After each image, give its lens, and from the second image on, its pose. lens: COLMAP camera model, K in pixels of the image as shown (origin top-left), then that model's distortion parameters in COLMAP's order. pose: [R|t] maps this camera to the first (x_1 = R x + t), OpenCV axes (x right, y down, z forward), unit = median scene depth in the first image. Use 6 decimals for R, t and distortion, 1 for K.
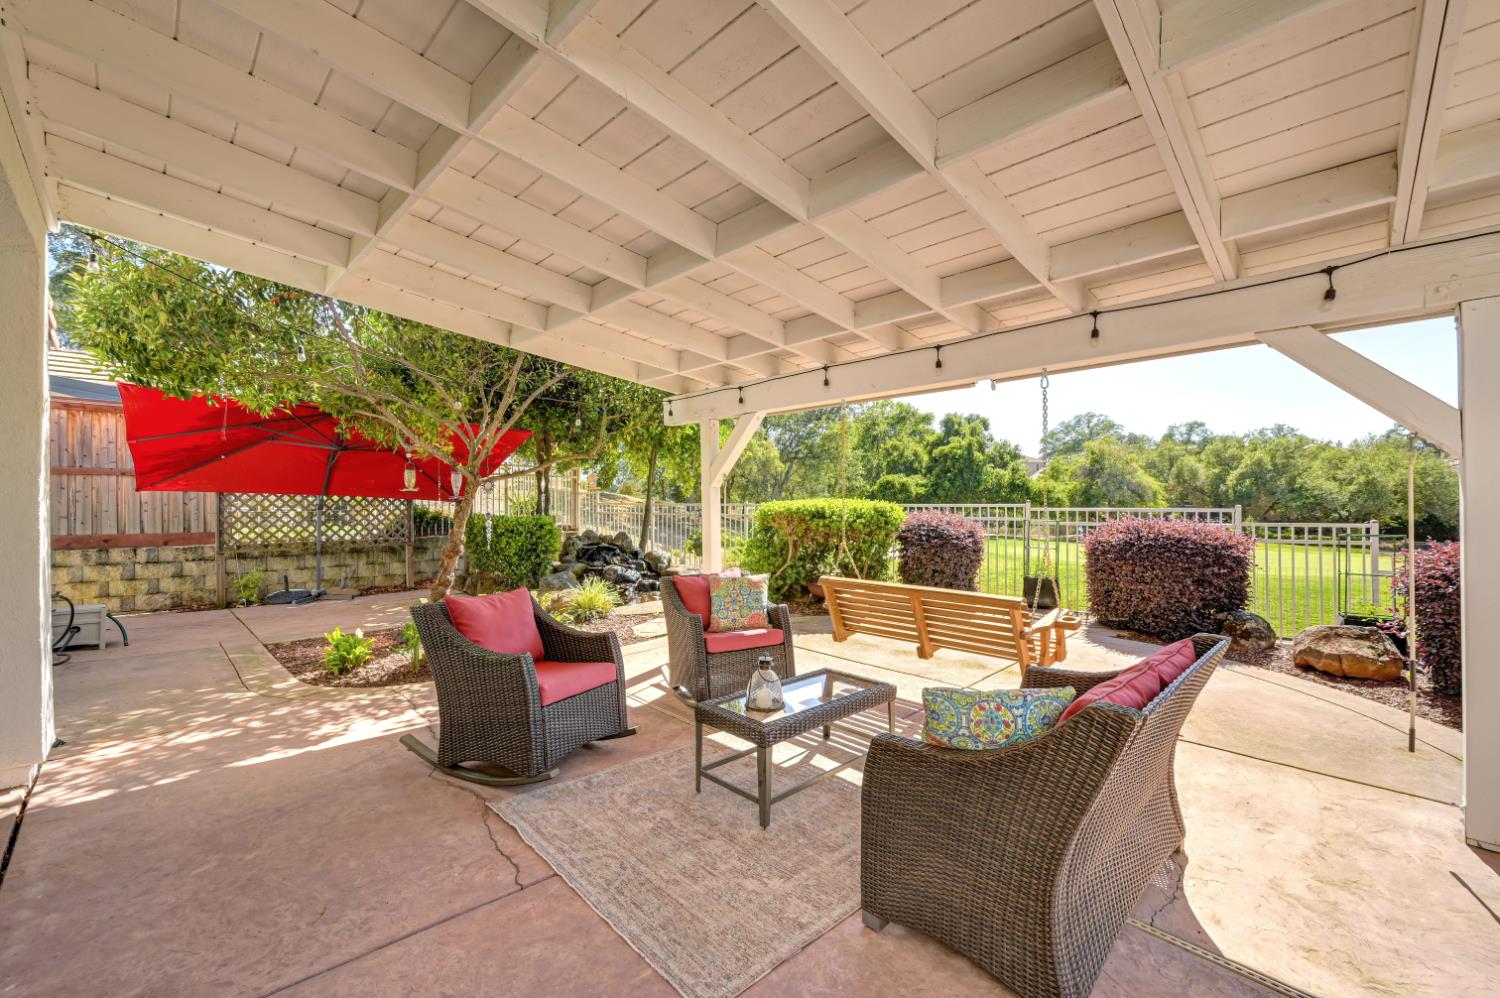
lens RADIAL K [[608.1, 0, 751.0], [0, 608.1, 505.6], [0, 0, 1]] dist [-0.000679, -0.000406]
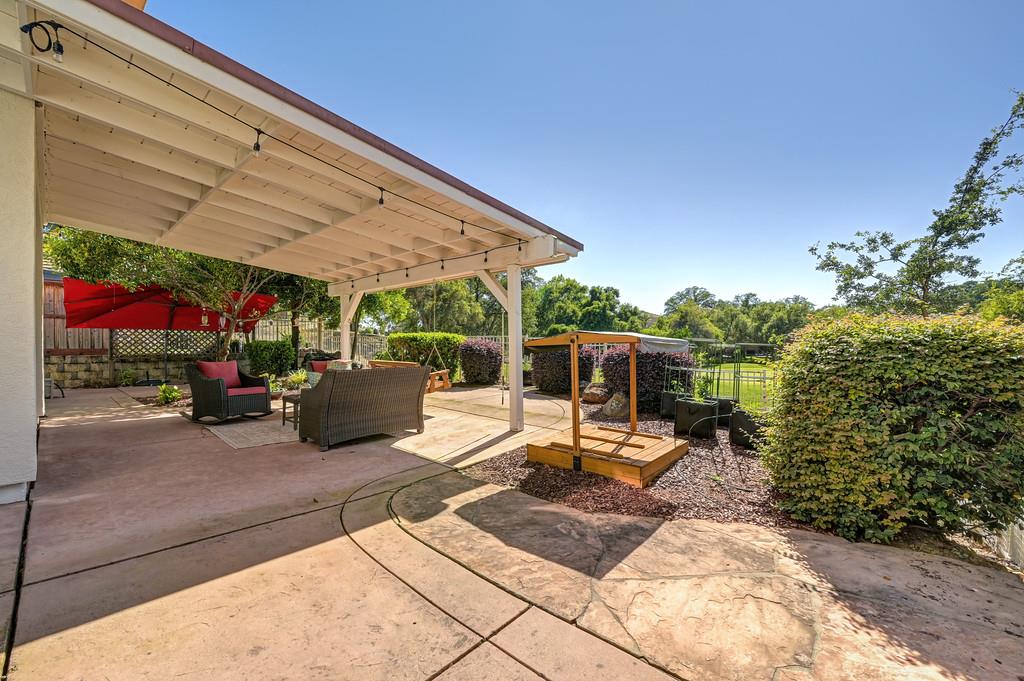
lens RADIAL K [[405.9, 0, 511.3], [0, 405.9, 345.9], [0, 0, 1]] dist [0.001150, 0.000458]
pose [[0.998323, 0.004062, 0.057745, 0.299494], [-0.004145, 0.999991, 0.001304, 0.027492], [-0.057739, -0.001541, 0.998331, -0.338107]]
